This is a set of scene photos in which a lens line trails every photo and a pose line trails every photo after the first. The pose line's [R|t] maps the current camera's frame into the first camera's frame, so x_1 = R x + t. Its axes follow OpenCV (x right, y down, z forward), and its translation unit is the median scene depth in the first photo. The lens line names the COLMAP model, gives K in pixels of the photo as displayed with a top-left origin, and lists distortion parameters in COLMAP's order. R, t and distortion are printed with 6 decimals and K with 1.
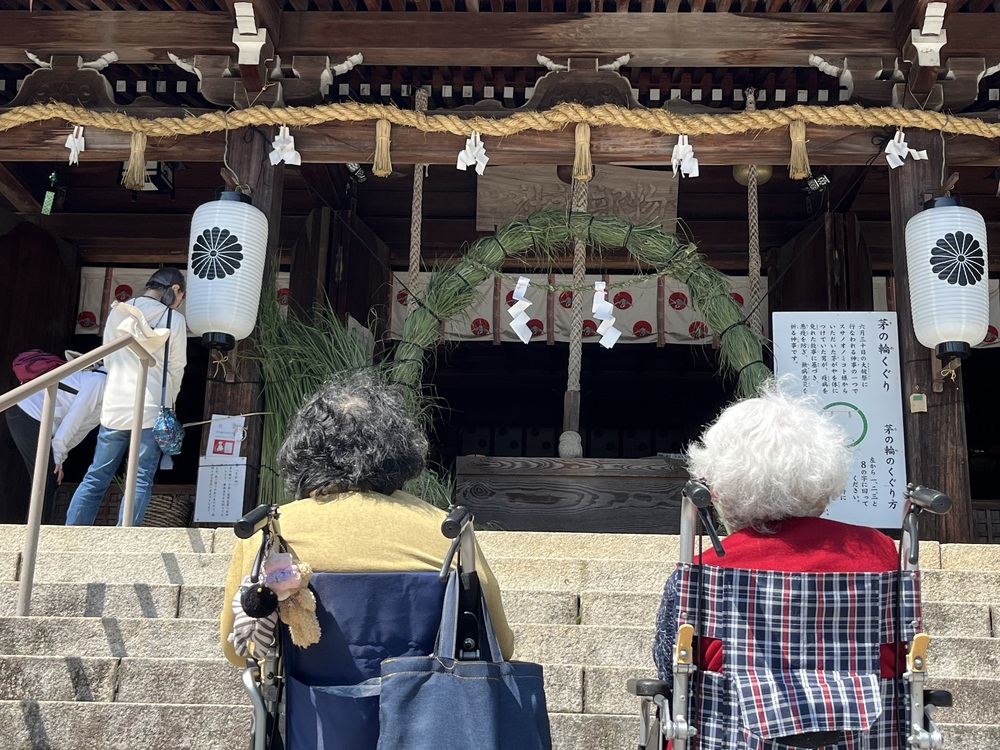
lens RADIAL K [[1312.6, 0, 500.0], [0, 1312.6, 375.0], [0, 0, 1]] dist [0.118364, -0.413975]
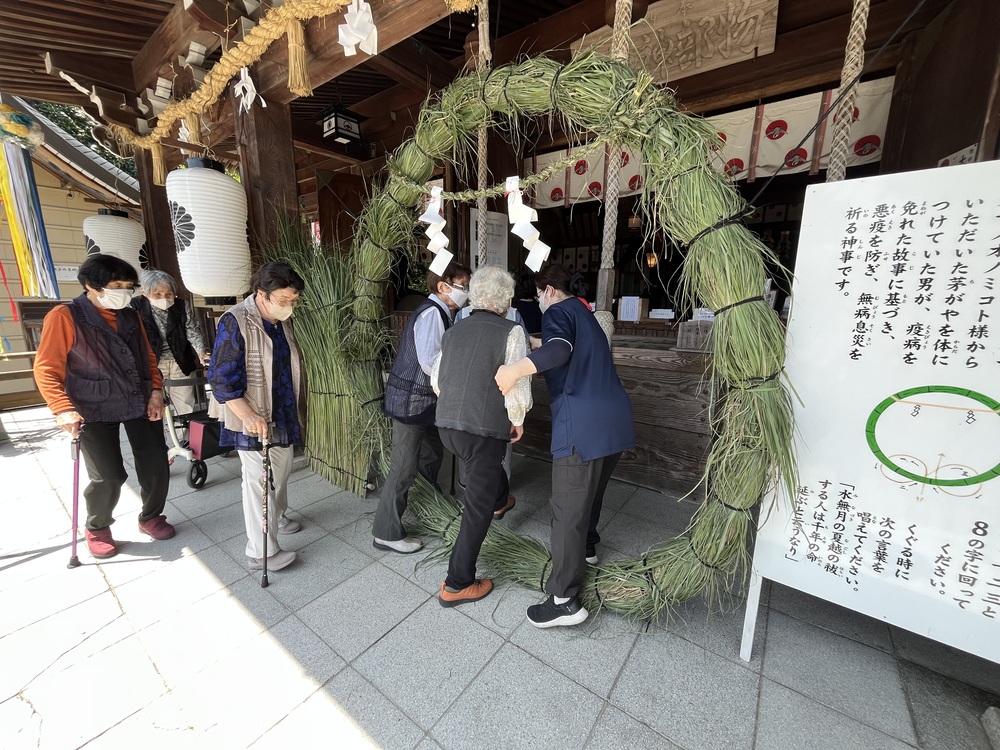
lens RADIAL K [[403.4, 0, 495.5], [0, 403.4, 376.2], [0, 0, 1]] dist [-0.005400, 0.000129]
pose [[0.831625, 0.082077, -0.549238, 0.192089], [0.173274, 0.901293, 0.397049, -0.061525], [0.527613, -0.425364, 0.735316, 0.772134]]
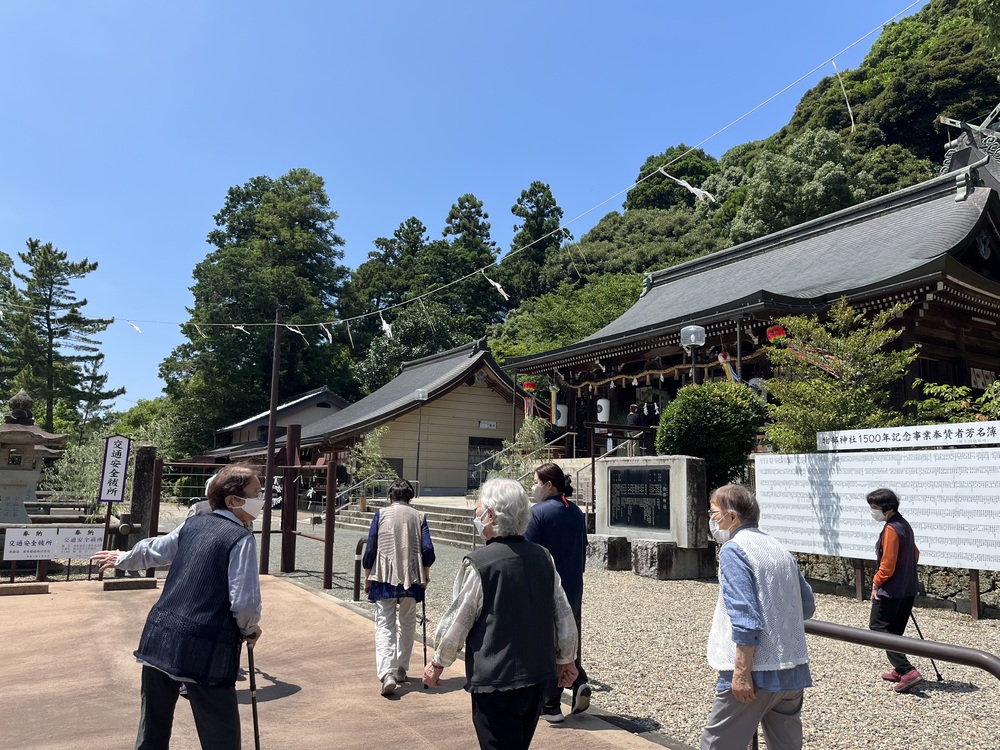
lens RADIAL K [[754.9, 0, 500.0], [0, 754.9, 375.0], [0, 0, 1]] dist [0.065881, -0.098464]
pose [[0.541780, -0.139765, -0.828819, 2.227571], [0.227895, 0.973567, -0.015204, -0.272348], [0.809036, -0.180646, 0.559310, -1.160638]]
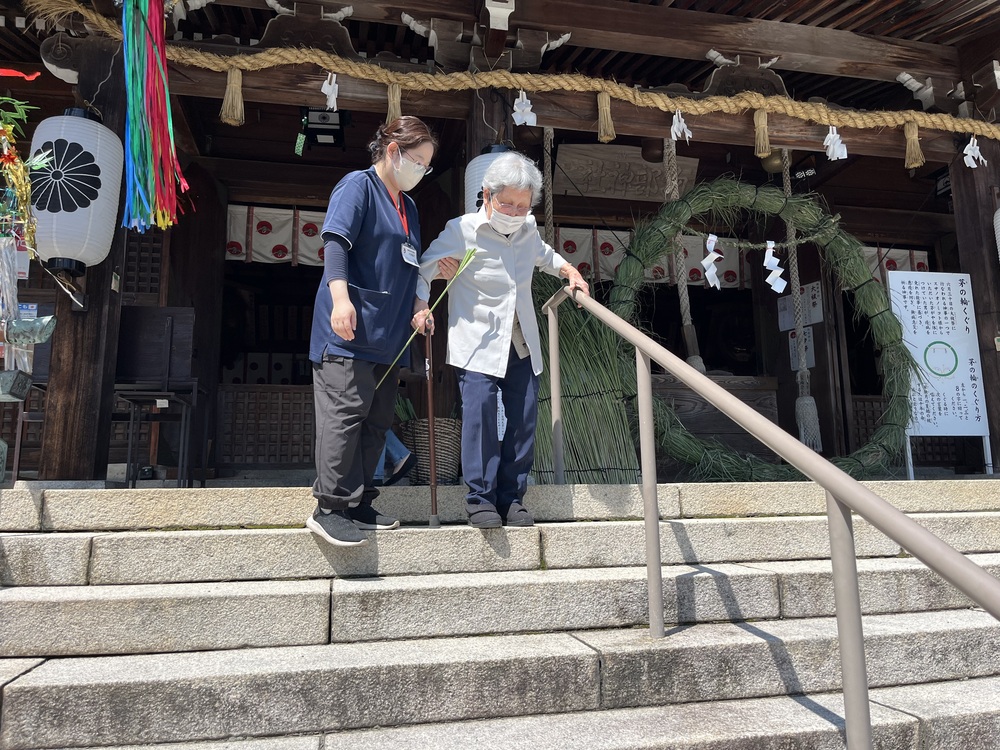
lens RADIAL K [[754.9, 0, 500.0], [0, 754.9, 375.0], [0, 0, 1]] dist [0.065881, -0.098464]
pose [[0.967739, 0.000156, 0.251953, -0.346652], [-0.030166, 0.992878, 0.115250, -0.019972], [-0.250141, -0.119132, 0.960852, 0.345330]]
